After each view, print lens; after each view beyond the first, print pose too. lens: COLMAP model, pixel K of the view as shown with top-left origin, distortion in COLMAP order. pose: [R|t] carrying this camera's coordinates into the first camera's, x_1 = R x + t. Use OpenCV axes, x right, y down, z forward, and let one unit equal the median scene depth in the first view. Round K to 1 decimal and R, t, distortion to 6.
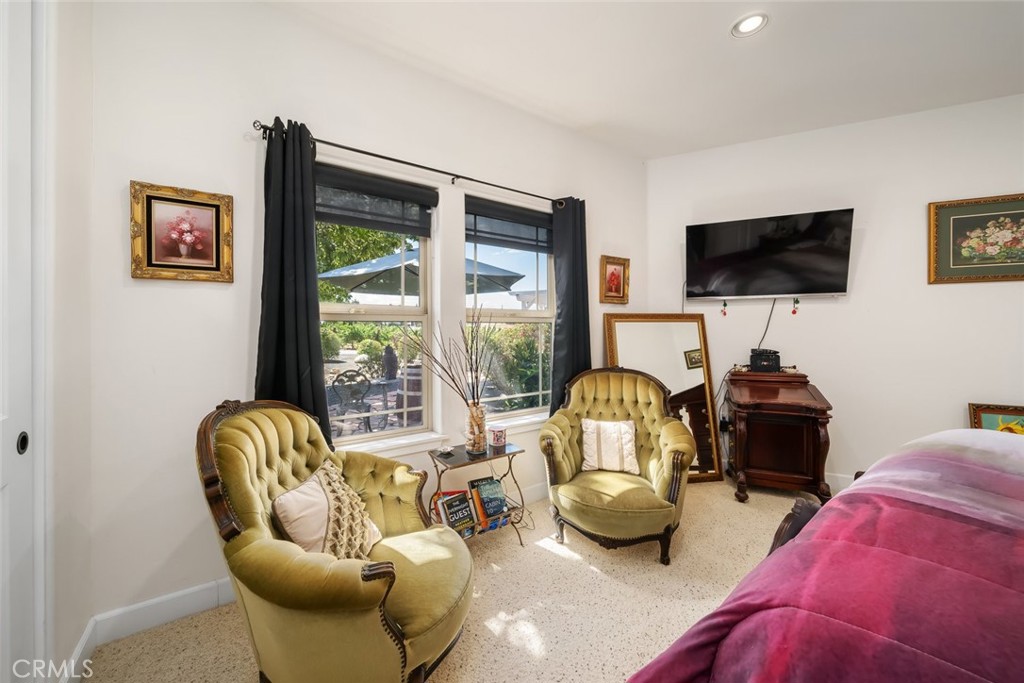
lens RADIAL K [[374.5, 0, 504.2], [0, 374.5, 331.3], [0, 0, 1]] dist [0.000666, 0.000075]
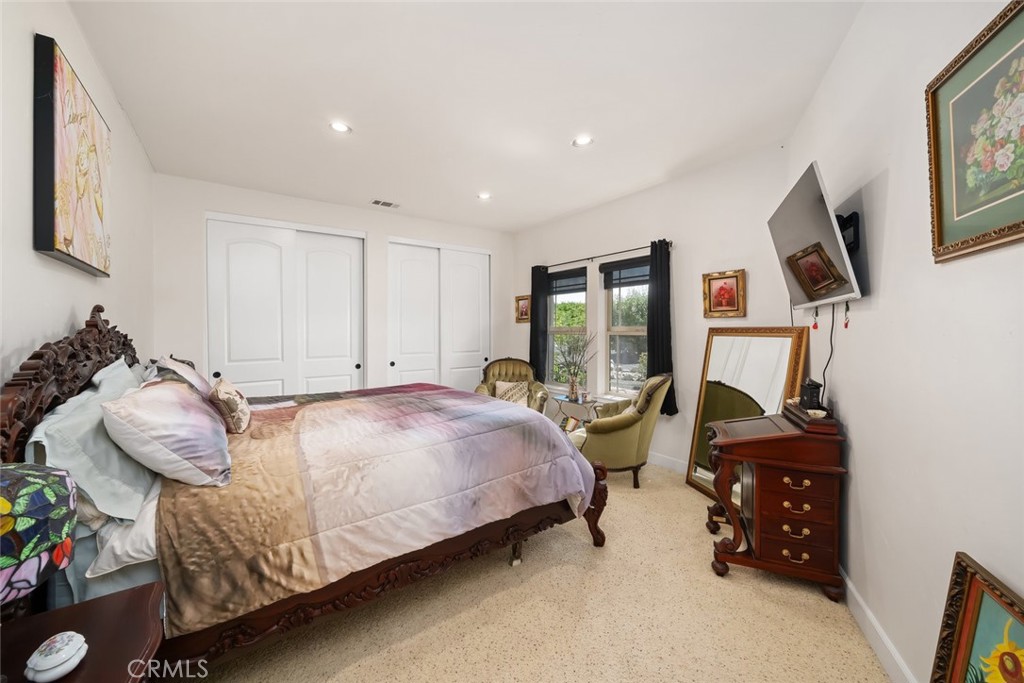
lens RADIAL K [[374.5, 0, 504.2], [0, 374.5, 331.3], [0, 0, 1]] dist [0.000666, 0.000075]
pose [[0.020098, 0.002744, -0.999794, 1.517880], [-0.008531, 0.999960, 0.002572, -0.040297], [0.999762, 0.008478, 0.020121, 0.462627]]
